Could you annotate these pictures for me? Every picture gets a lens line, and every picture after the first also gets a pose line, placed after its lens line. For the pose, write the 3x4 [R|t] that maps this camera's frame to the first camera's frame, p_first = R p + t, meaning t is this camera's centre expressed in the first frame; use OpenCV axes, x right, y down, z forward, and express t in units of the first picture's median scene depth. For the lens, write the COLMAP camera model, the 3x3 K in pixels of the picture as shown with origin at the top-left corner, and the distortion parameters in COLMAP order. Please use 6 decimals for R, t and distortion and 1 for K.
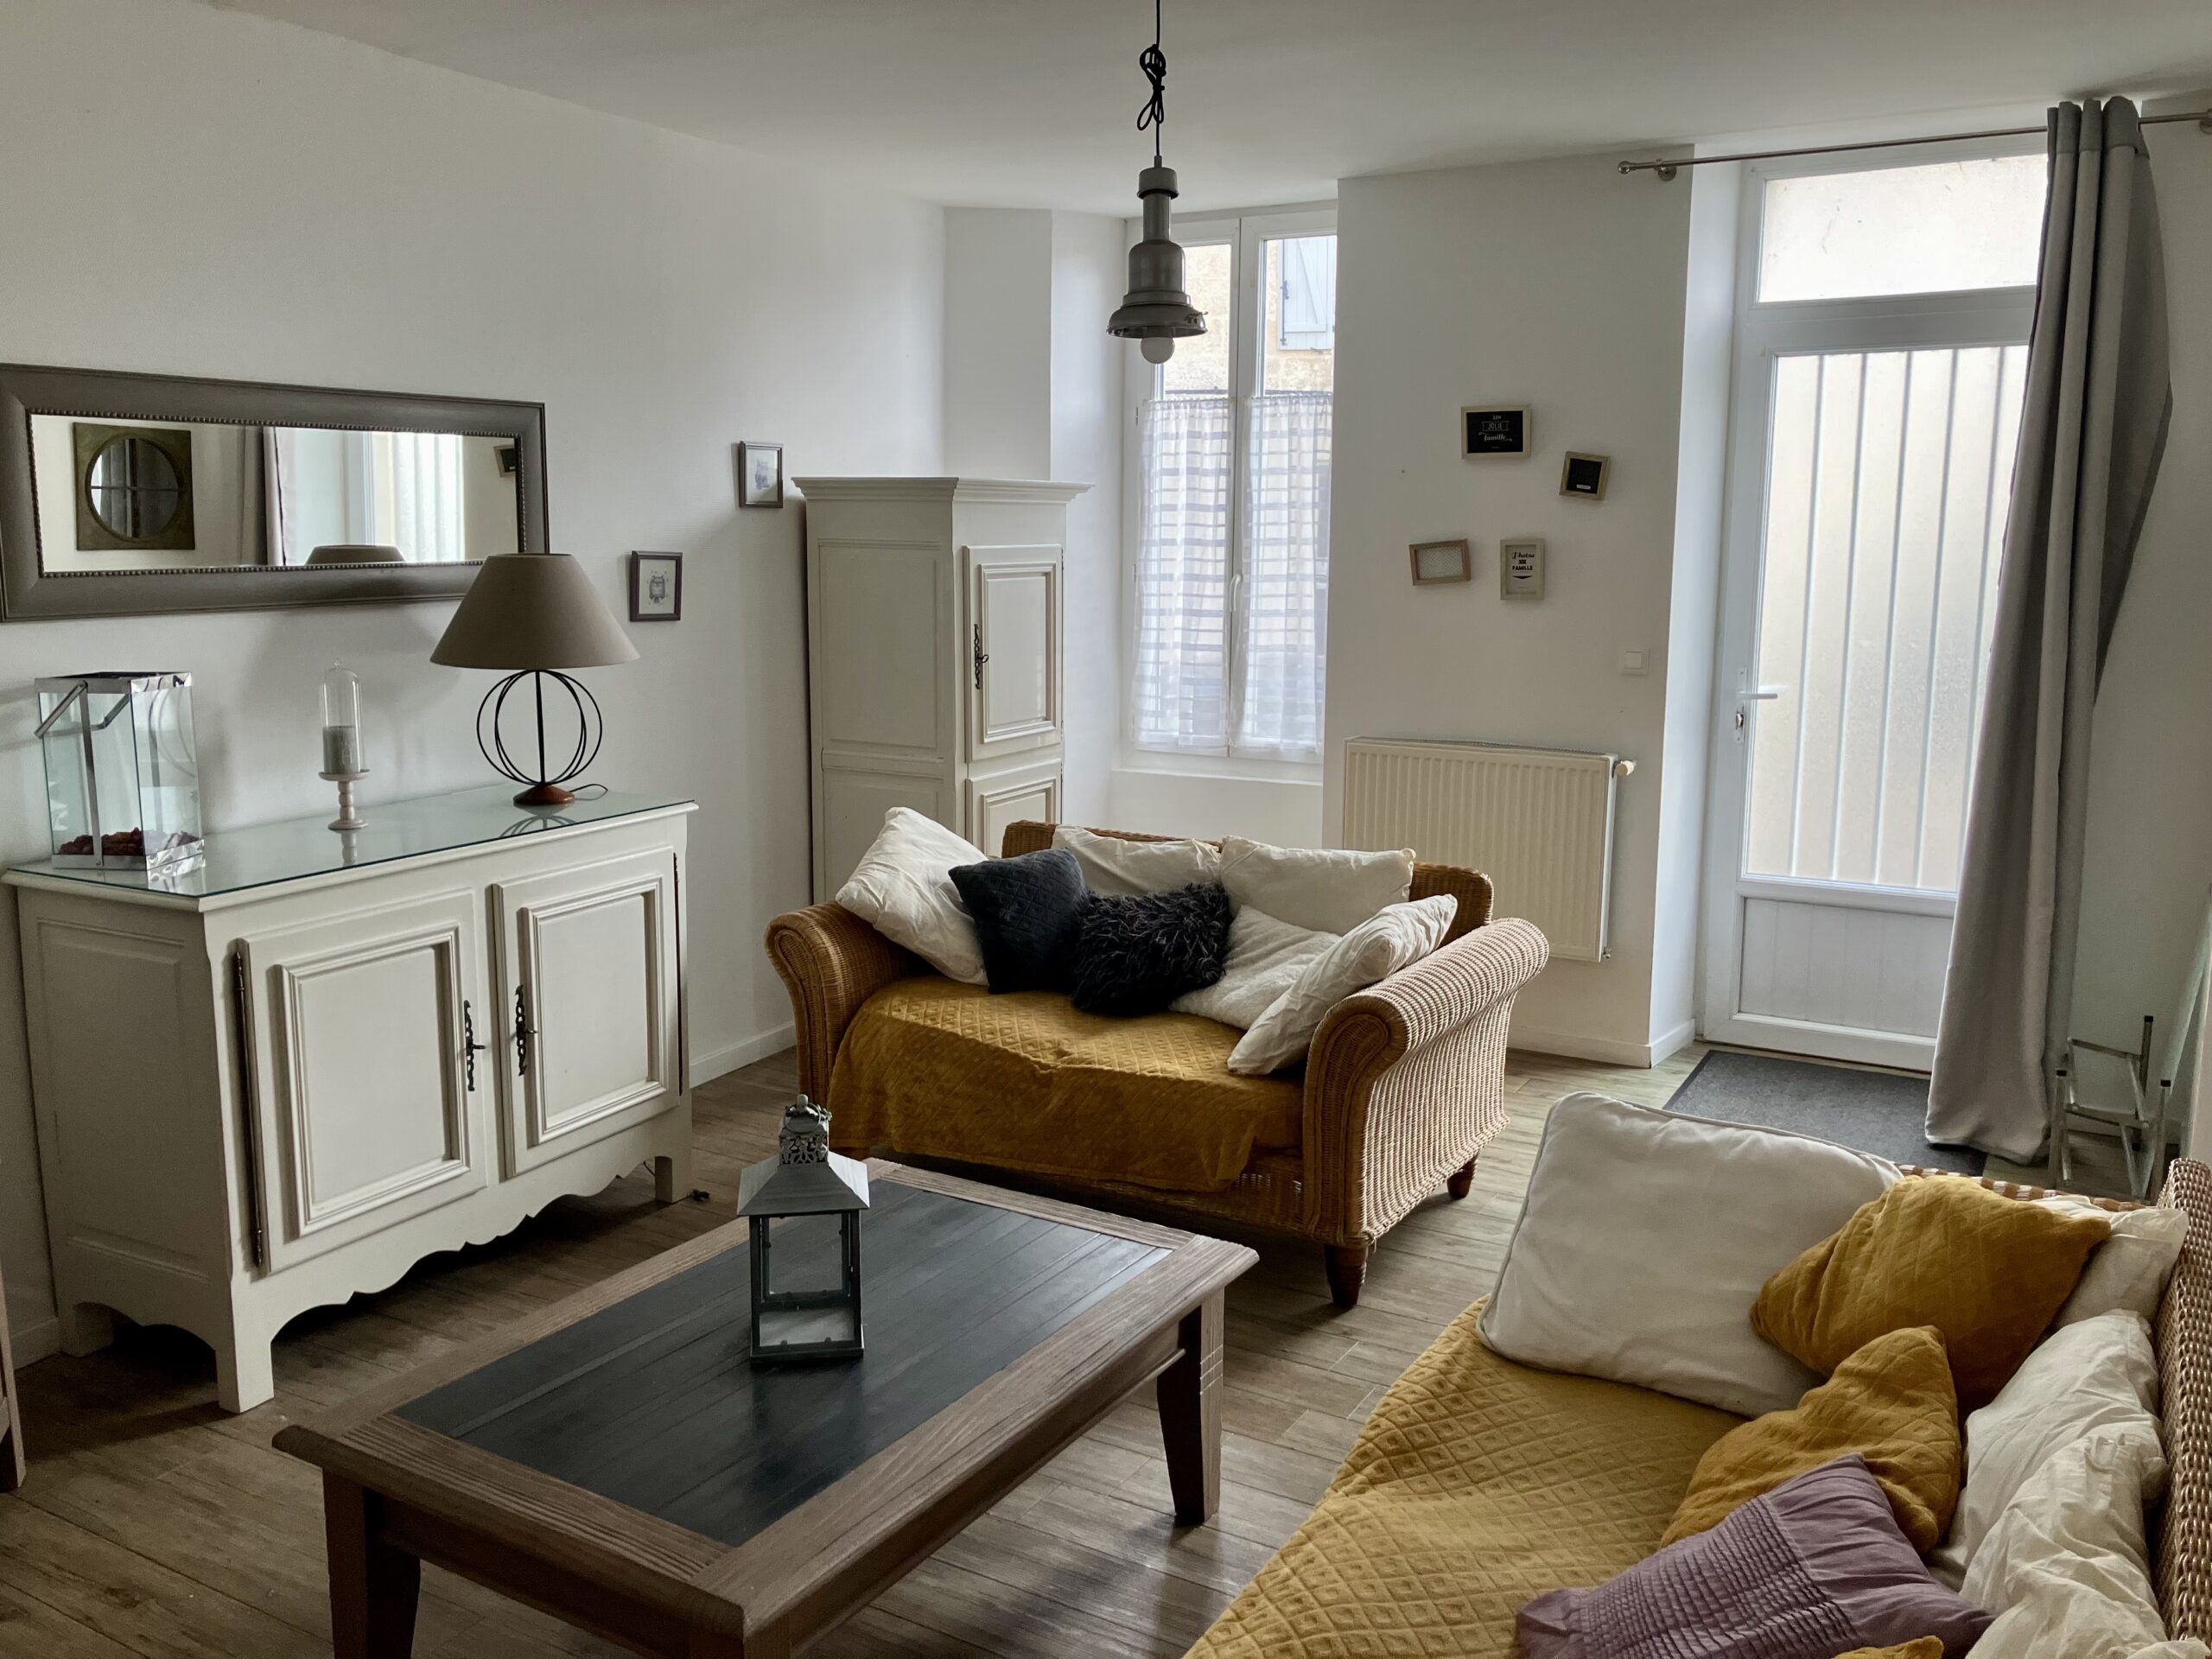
lens RADIAL K [[1800.5, 0, 1113.6], [0, 1800.5, 838.4], [0, 0, 1]] dist [0.044393, -0.057005]
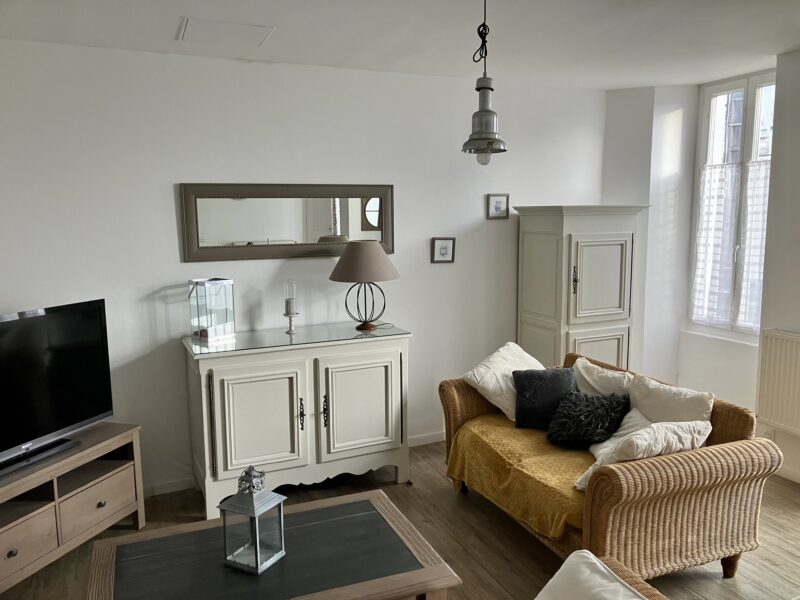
lens RADIAL K [[651.2, 0, 399.5], [0, 651.2, 302.1], [0, 0, 1]] dist [0.044393, -0.057005]
pose [[0.800224, 0.068659, -0.595758, 0.324595], [-0.089474, 0.995975, -0.005398, -0.061069], [0.592989, 0.057625, 0.803146, 0.229763]]
